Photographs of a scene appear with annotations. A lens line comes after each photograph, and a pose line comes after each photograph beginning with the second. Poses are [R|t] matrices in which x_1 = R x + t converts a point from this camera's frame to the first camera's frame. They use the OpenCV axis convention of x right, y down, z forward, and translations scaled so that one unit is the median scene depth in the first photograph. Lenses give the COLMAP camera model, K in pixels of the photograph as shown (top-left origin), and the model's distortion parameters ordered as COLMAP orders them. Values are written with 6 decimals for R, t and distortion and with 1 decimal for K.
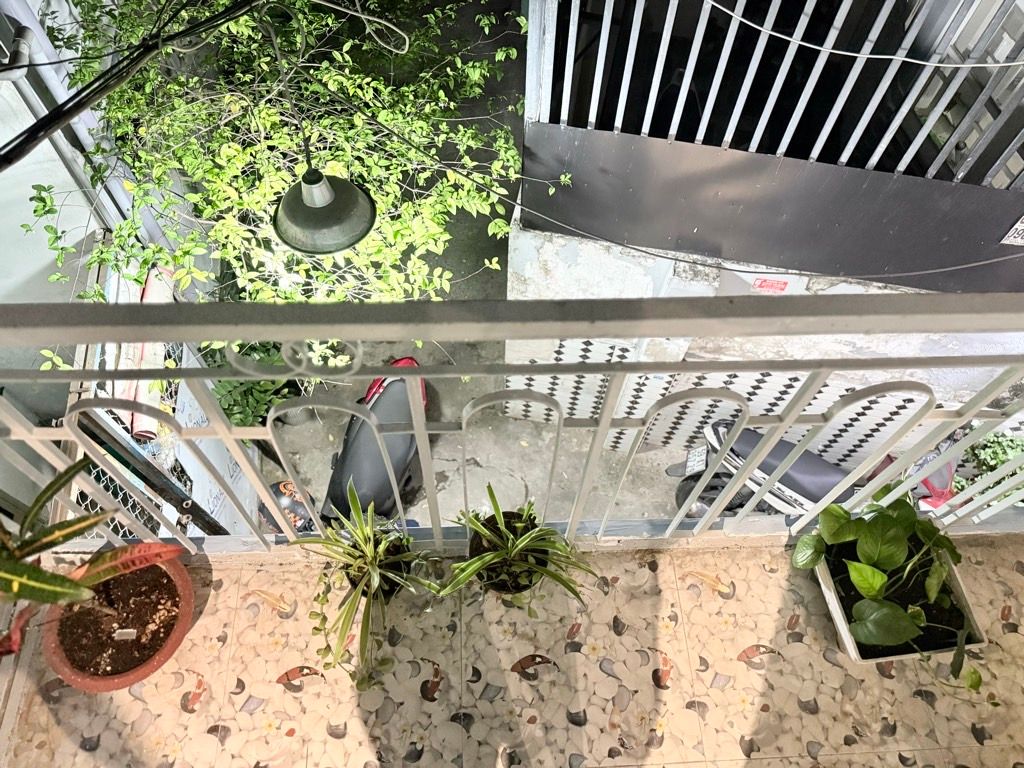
lens RADIAL K [[725.8, 0, 510.5], [0, 725.8, 386.1], [0, 0, 1]] dist [0.005644, -0.001847]
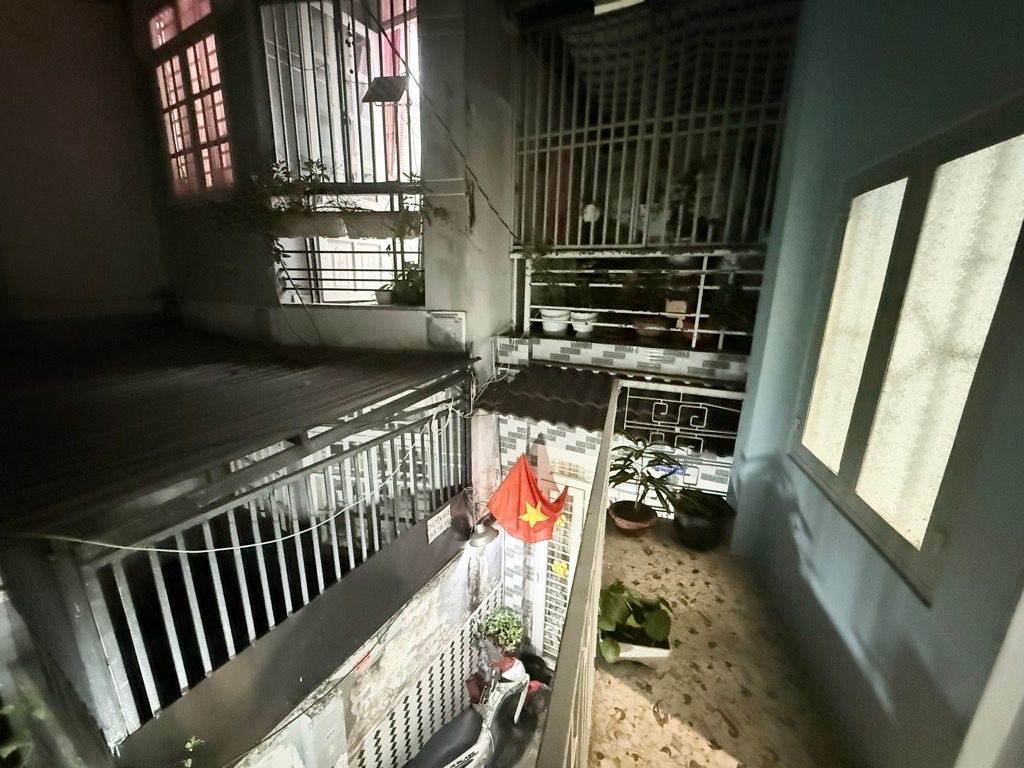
lens RADIAL K [[407.9, 0, 509.1], [0, 407.9, 384.9], [0, 0, 1]] dist [0.000118, 0.000624]
pose [[0.312771, -0.239571, 0.919119, -0.217255], [0.825859, 0.546586, -0.138566, -0.097270], [-0.469181, 0.802403, 0.368808, 0.095325]]
